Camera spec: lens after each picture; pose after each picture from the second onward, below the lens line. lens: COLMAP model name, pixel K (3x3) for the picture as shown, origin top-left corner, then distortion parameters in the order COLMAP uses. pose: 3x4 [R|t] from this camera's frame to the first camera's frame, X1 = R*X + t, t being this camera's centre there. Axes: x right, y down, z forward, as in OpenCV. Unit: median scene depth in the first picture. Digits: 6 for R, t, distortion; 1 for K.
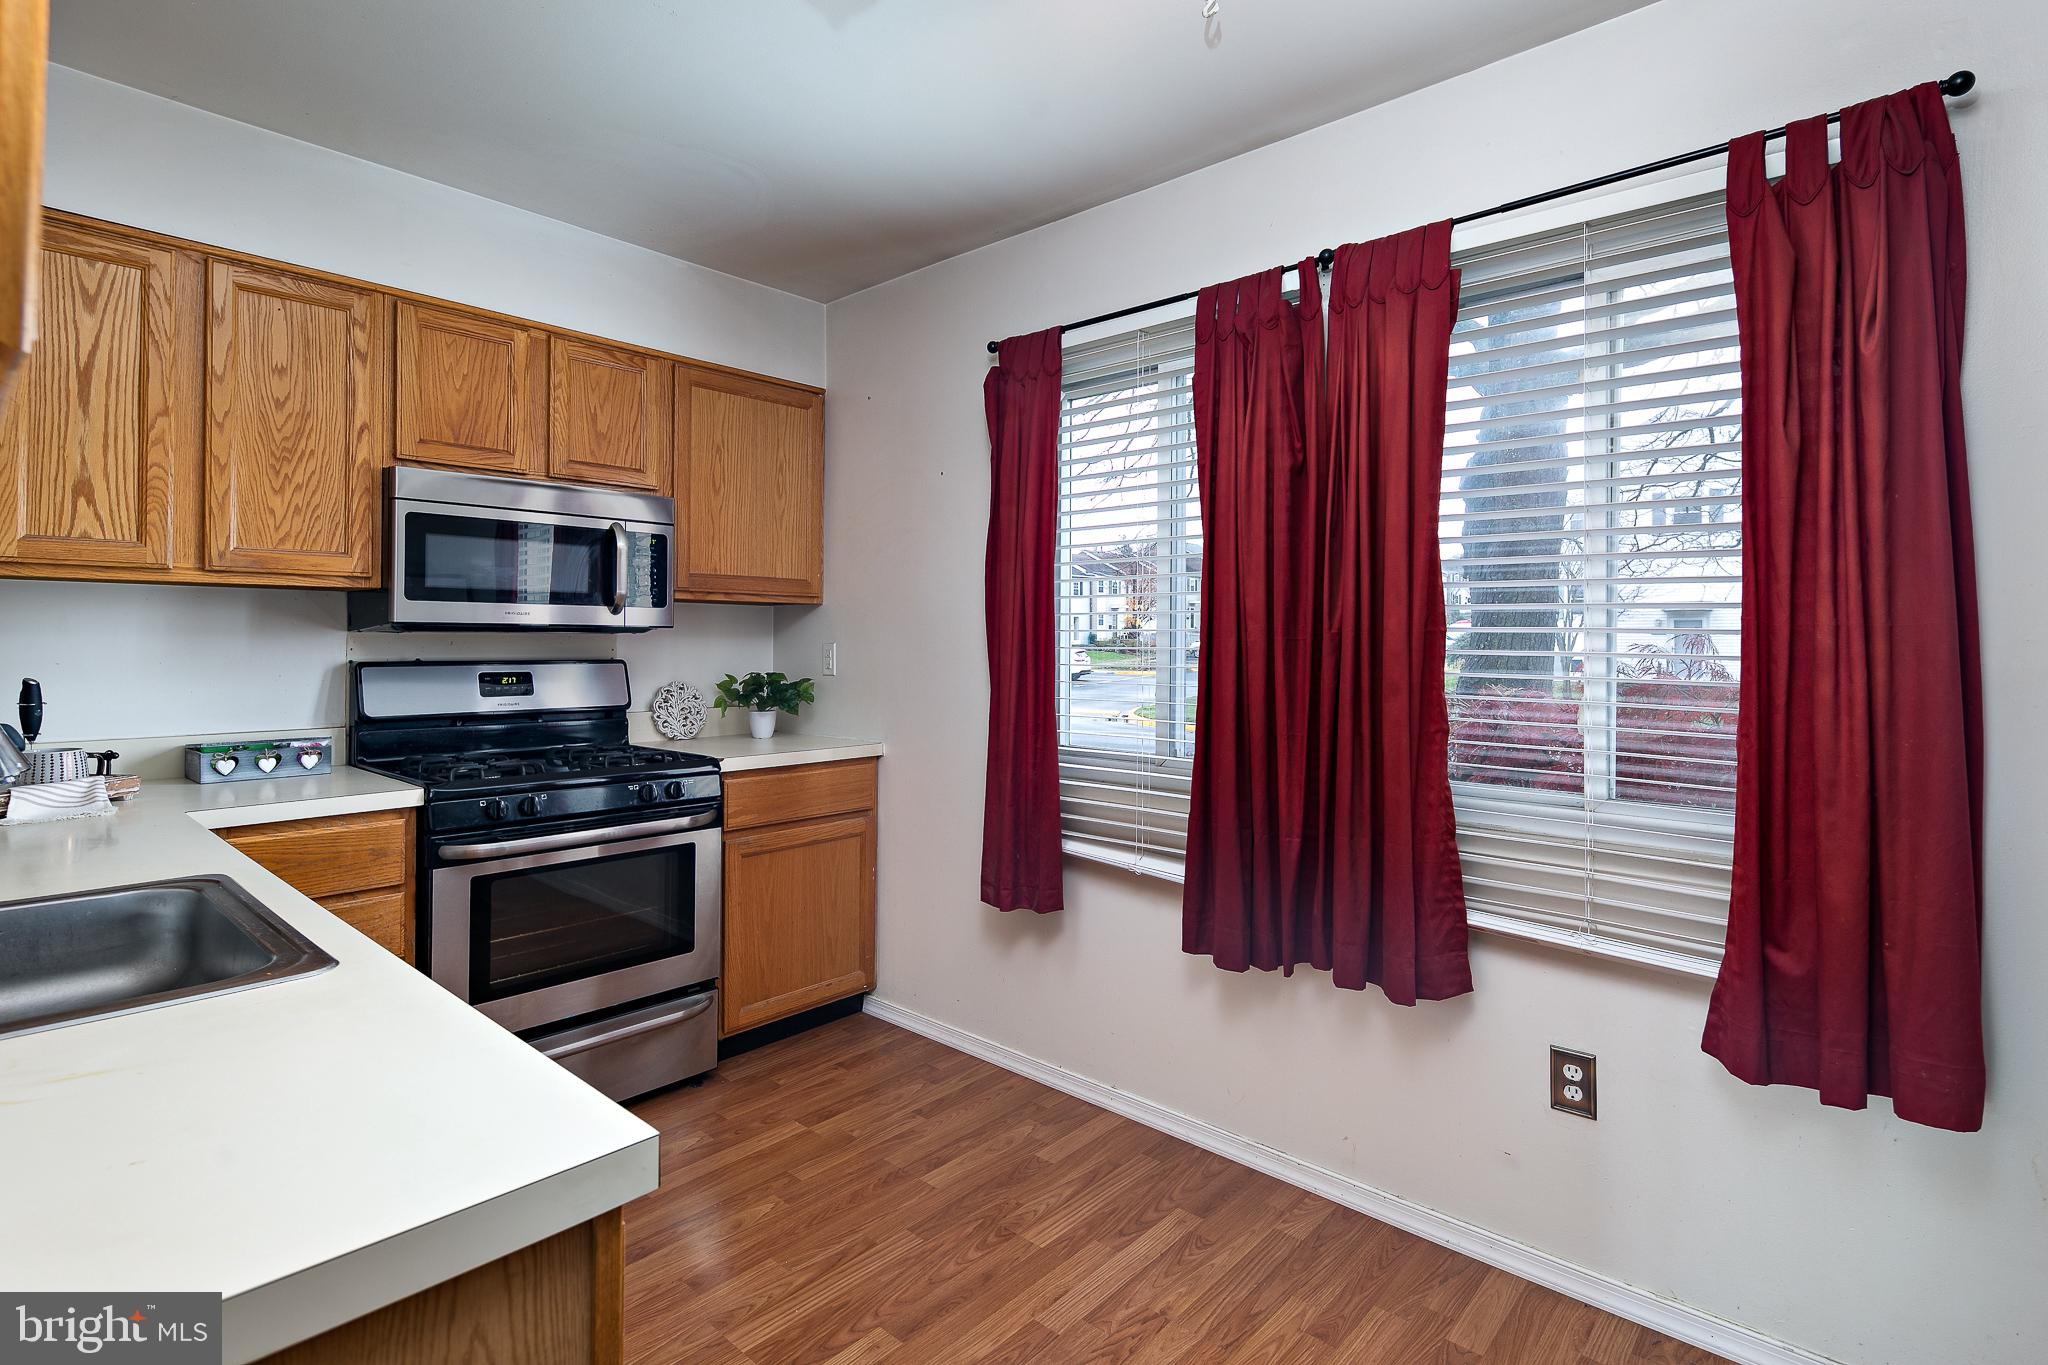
lens RADIAL K [[984.3, 0, 1031.0], [0, 984.3, 626.7], [0, 0, 1]] dist [-0.004968, -0.000950]
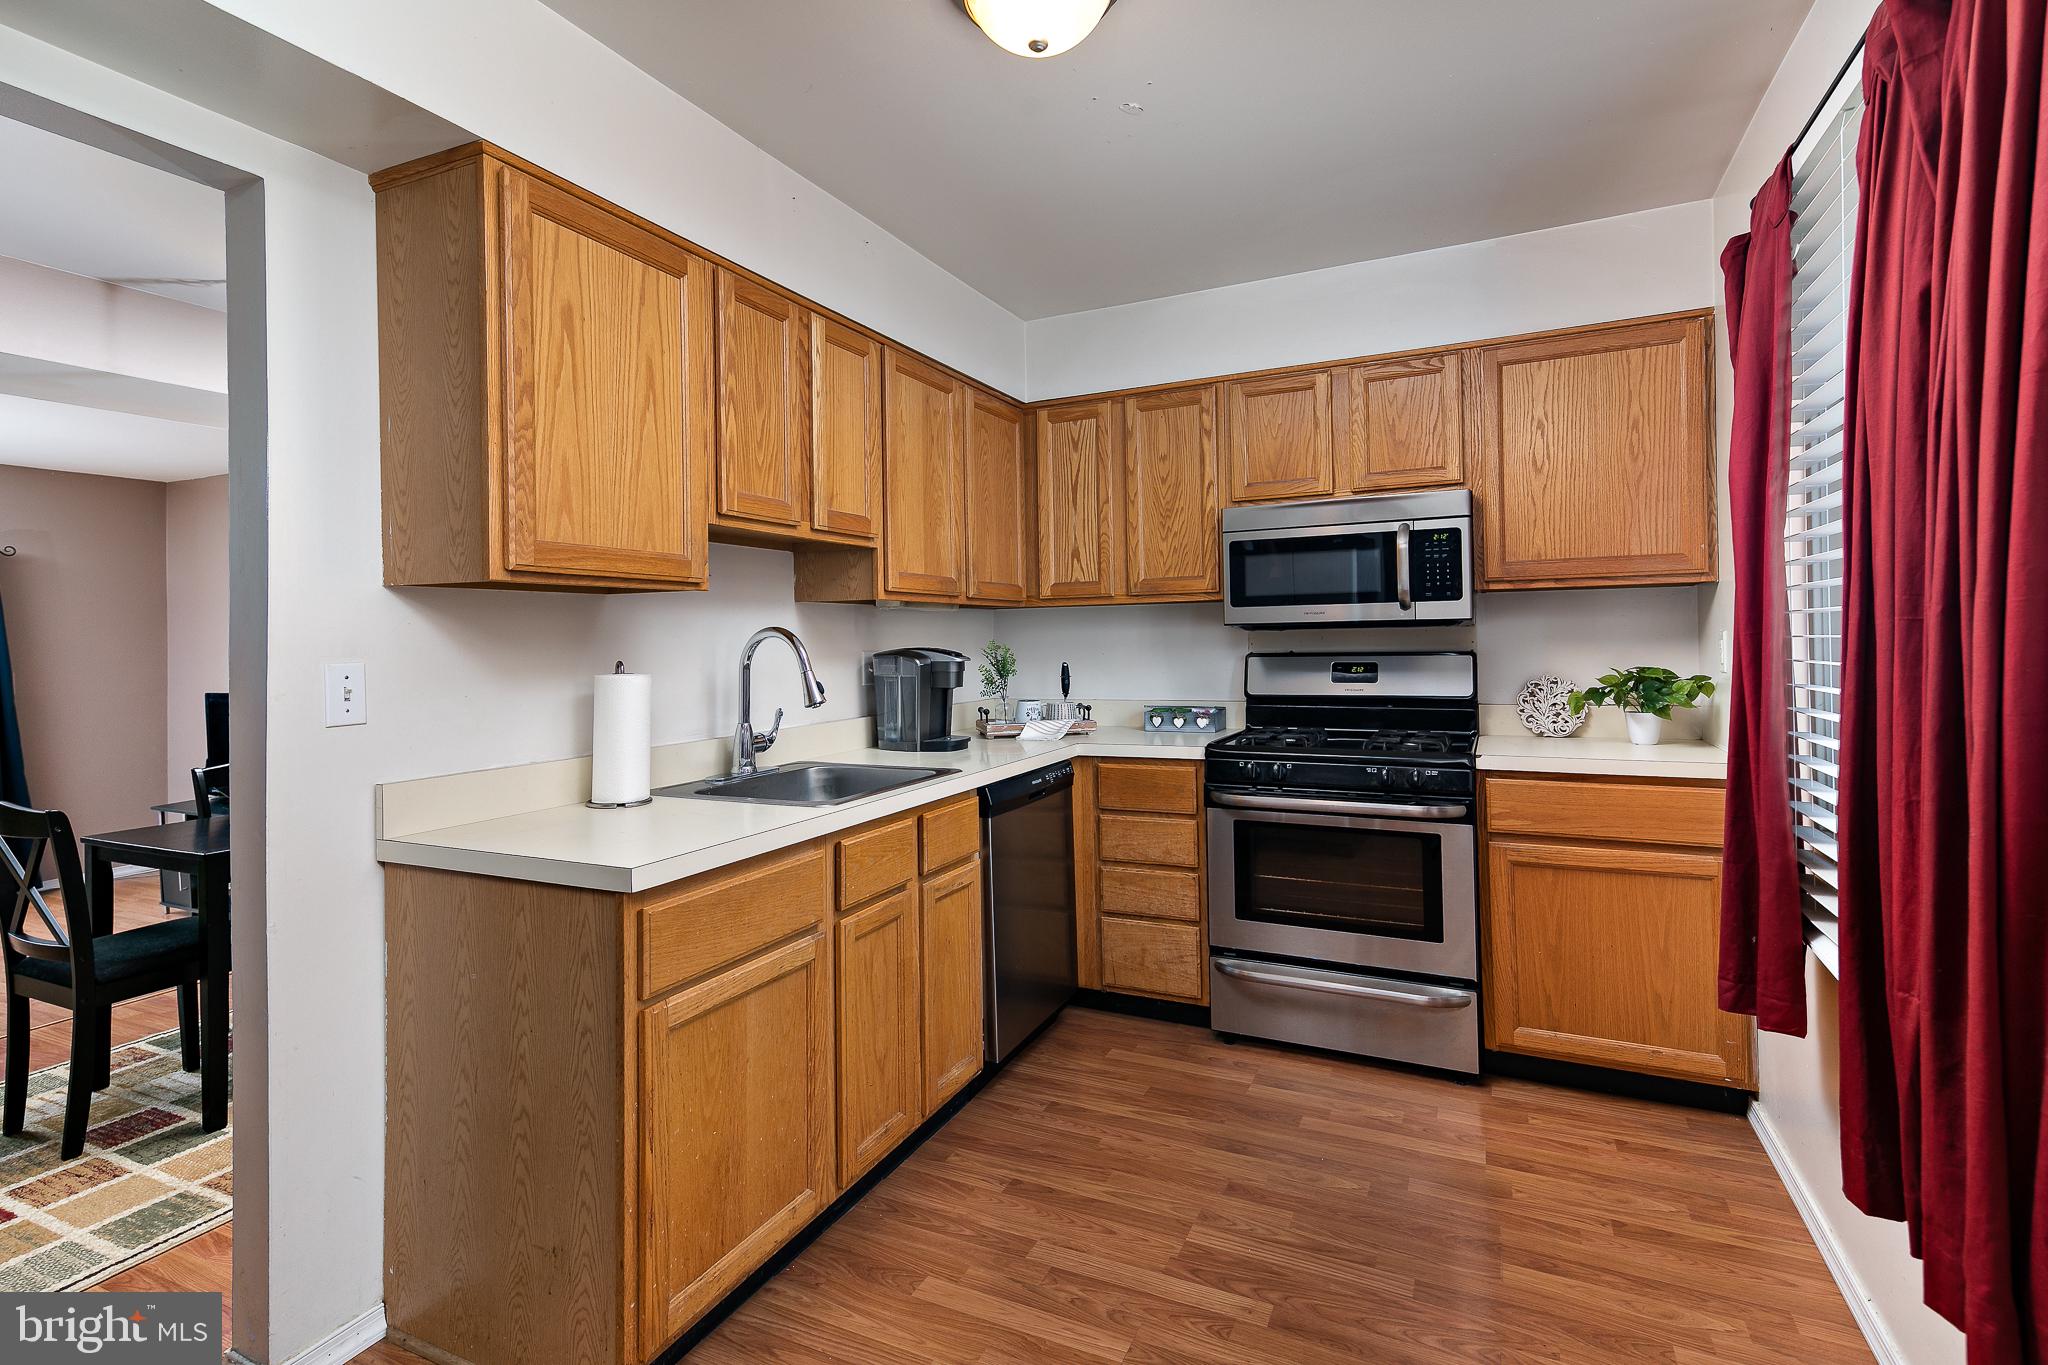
lens RADIAL K [[1013.6, 0, 1044.4], [0, 1013.6, 630.1], [0, 0, 1]] dist [0.011222, -0.000580]
pose [[0.262068, -0.016211, -0.964913, 0.624805], [0.033438, 0.999411, -0.007709, 0.005760], [0.964470, -0.030245, 0.262455, 0.387675]]
